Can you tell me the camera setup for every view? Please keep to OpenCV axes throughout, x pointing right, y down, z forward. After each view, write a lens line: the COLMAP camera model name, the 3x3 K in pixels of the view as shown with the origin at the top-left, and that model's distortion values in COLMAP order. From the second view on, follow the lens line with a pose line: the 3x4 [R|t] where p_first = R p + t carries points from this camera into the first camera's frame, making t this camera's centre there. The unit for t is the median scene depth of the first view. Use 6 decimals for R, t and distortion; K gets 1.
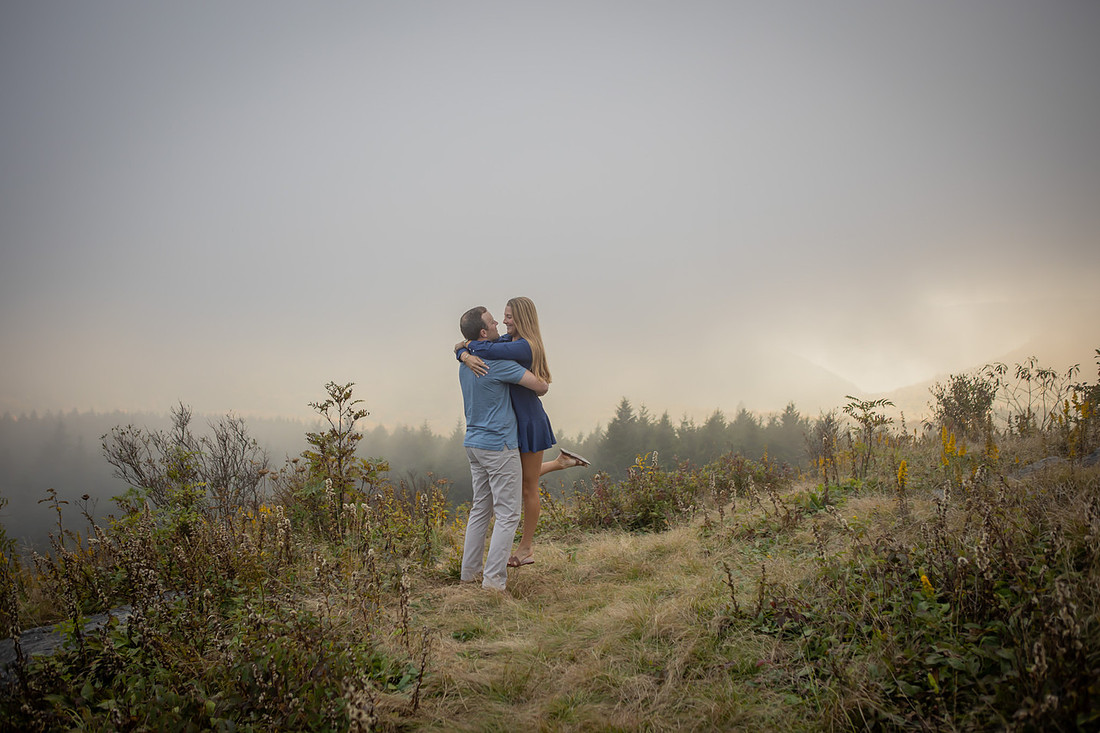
lens RADIAL K [[1099.0, 0, 544.4], [0, 1099.0, 370.5], [0, 0, 1]] dist [-0.077884, 0.128274]
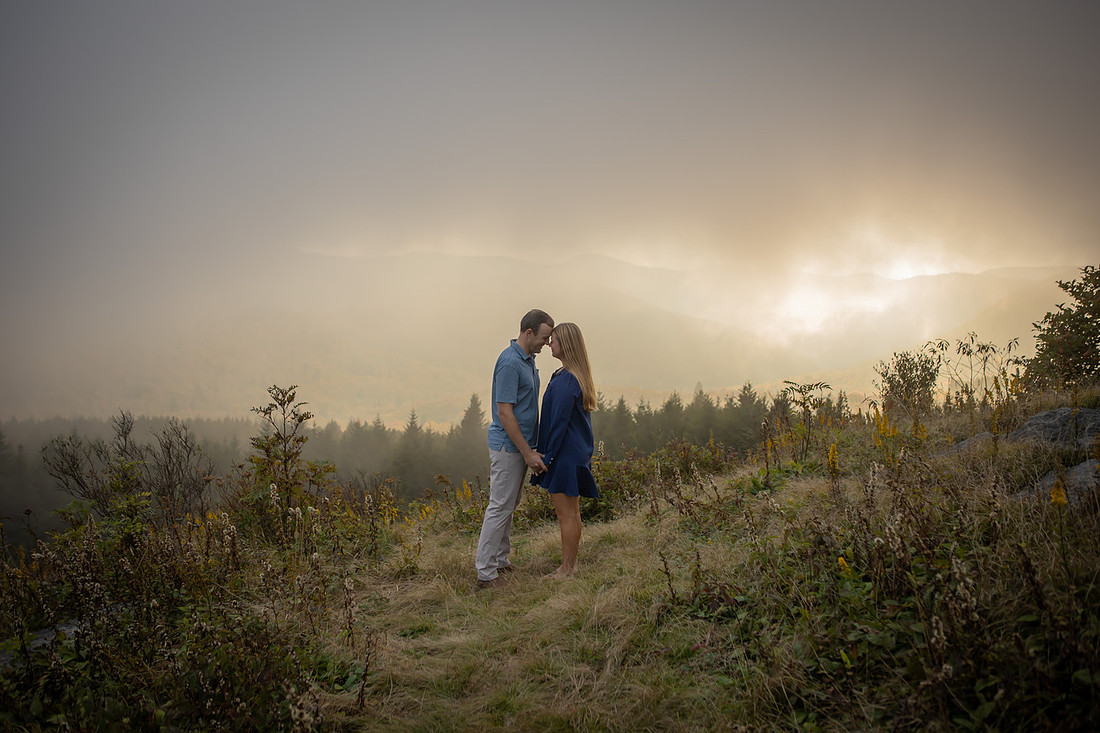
lens RADIAL K [[1123.2, 0, 547.3], [0, 1123.2, 367.0], [0, 0, 1]] dist [-0.072442, 0.126635]
pose [[0.998427, -0.037879, 0.041337, 0.012328], [0.037503, 0.999248, 0.009836, -0.006898], [-0.041679, -0.008270, 0.999097, -0.026727]]
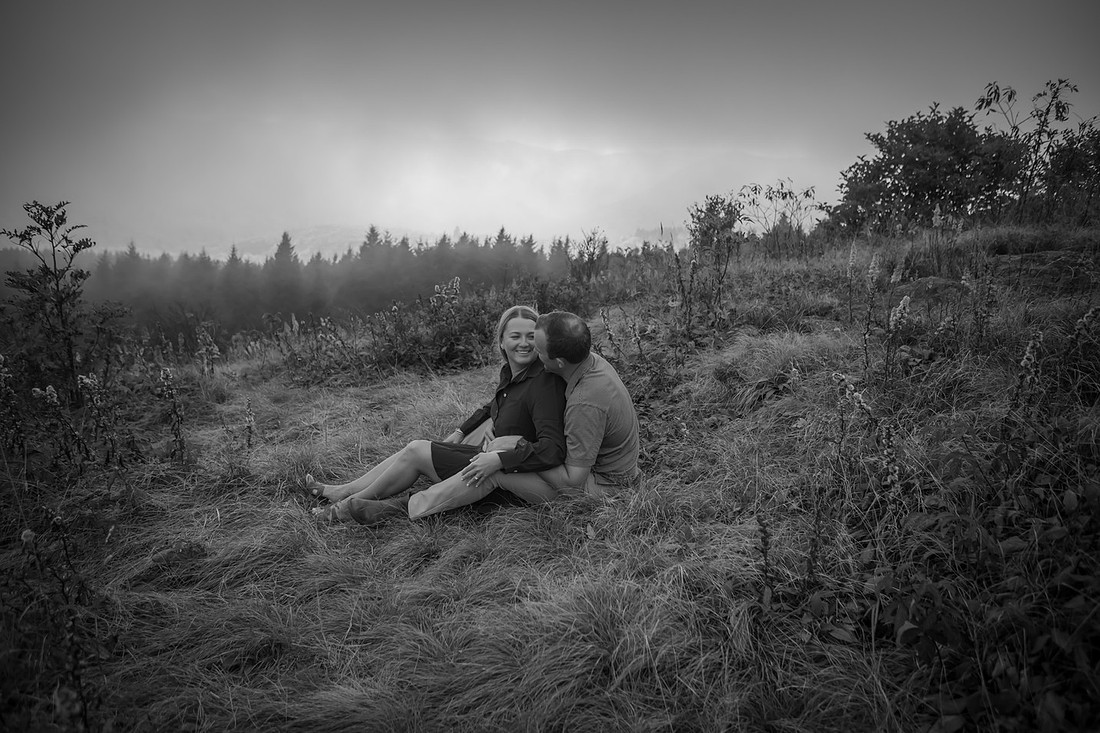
lens RADIAL K [[786.8, 0, 548.2], [0, 786.8, 364.8], [0, 0, 1]] dist [-0.108817, 0.095369]
pose [[0.954179, -0.064704, 0.292158, -0.021310], [0.005000, 0.979654, 0.200633, 0.017093], [-0.299195, -0.189979, 0.935088, 0.398360]]
